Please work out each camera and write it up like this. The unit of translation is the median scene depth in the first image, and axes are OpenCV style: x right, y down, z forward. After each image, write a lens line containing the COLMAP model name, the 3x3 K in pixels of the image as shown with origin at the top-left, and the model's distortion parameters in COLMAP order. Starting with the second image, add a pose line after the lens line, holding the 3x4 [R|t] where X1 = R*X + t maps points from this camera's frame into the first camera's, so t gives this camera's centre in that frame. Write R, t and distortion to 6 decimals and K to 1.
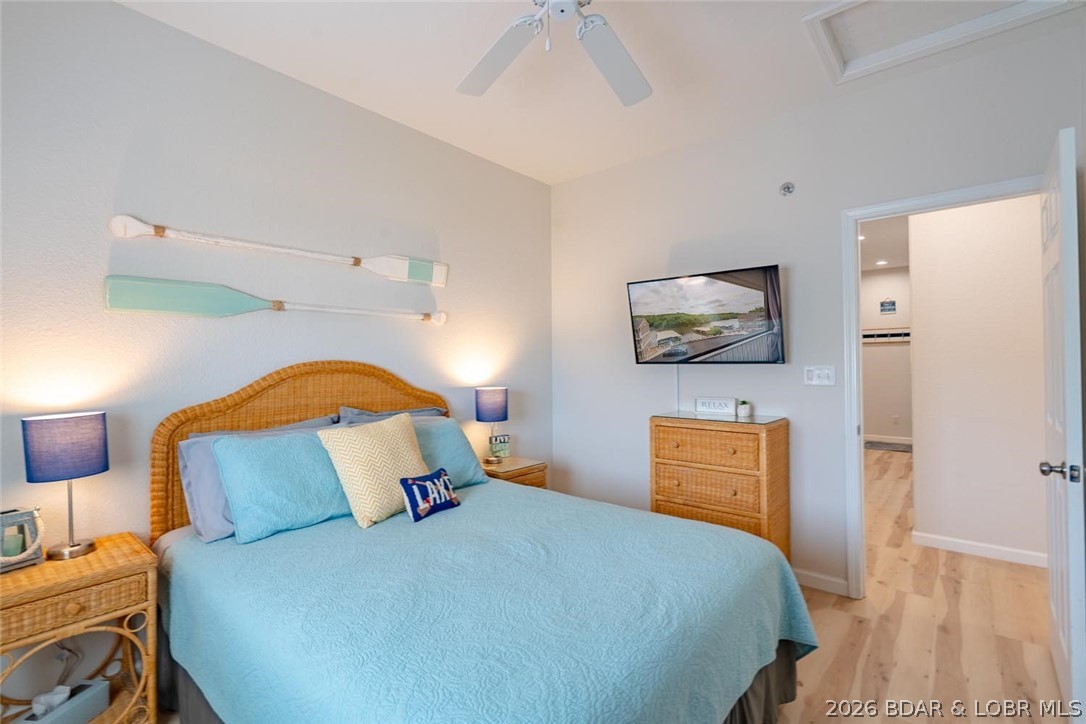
lens RADIAL K [[504.3, 0, 543.0], [0, 504.3, 362.0], [0, 0, 1]] dist [-0.023067, 0.000130]
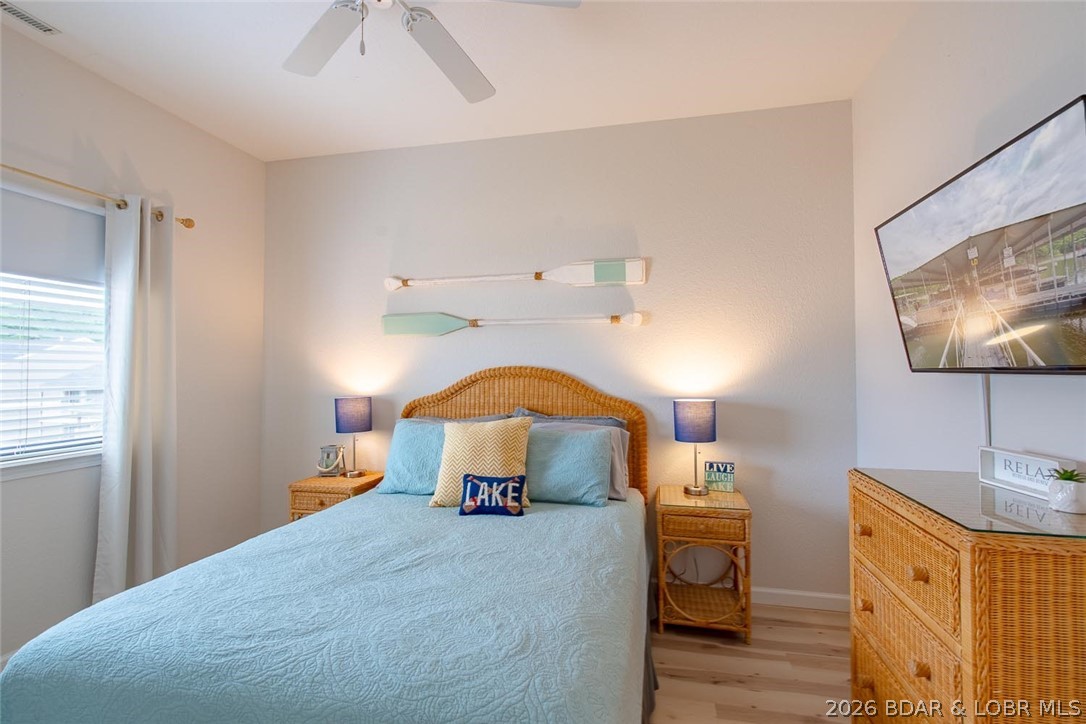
lens RADIAL K [[511.2, 0, 529.0], [0, 511.2, 362.8], [0, 0, 1]] dist [-0.006074, 0.000033]
pose [[0.438172, 0.005614, -0.898874, 0.665324], [0.004260, 0.999956, 0.008322, -0.020767], [0.898881, -0.007476, 0.438129, 0.522164]]
